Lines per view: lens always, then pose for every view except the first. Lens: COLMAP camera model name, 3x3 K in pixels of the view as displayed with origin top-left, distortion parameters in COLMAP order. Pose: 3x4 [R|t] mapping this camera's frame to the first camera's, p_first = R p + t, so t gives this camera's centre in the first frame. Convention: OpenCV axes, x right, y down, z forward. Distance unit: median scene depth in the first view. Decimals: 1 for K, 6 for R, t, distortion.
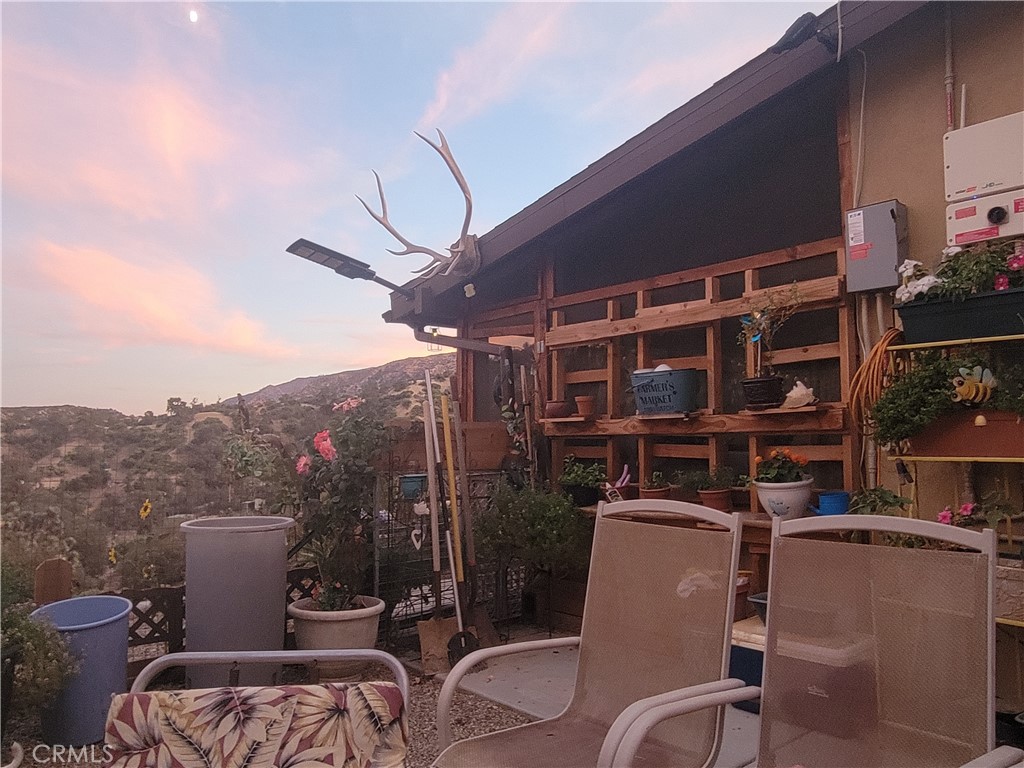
lens RADIAL K [[782.7, 0, 503.9], [0, 782.7, 383.4], [0, 0, 1]] dist [0.001248, -0.006852]
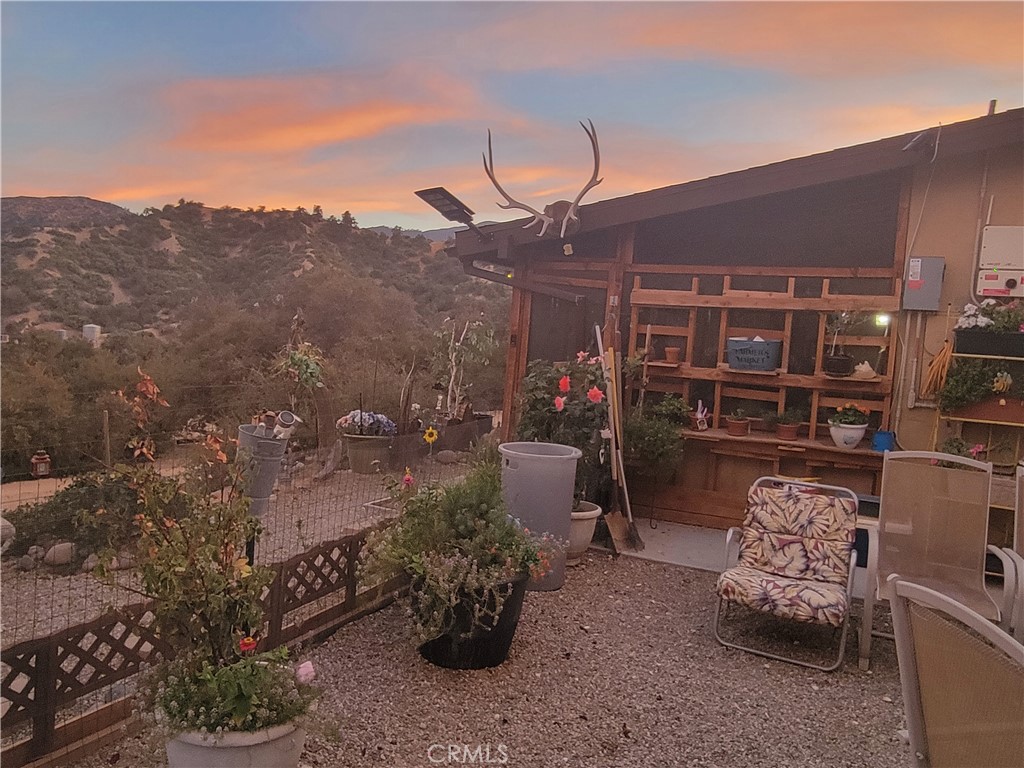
lens RADIAL K [[782.7, 0, 503.9], [0, 782.7, 383.4], [0, 0, 1]] dist [0.001248, -0.006852]
pose [[0.892002, 0.029812, 0.451047, -0.828921], [-0.102347, 0.985230, 0.137285, -0.085022], [-0.440293, -0.168622, 0.881878, -0.072588]]
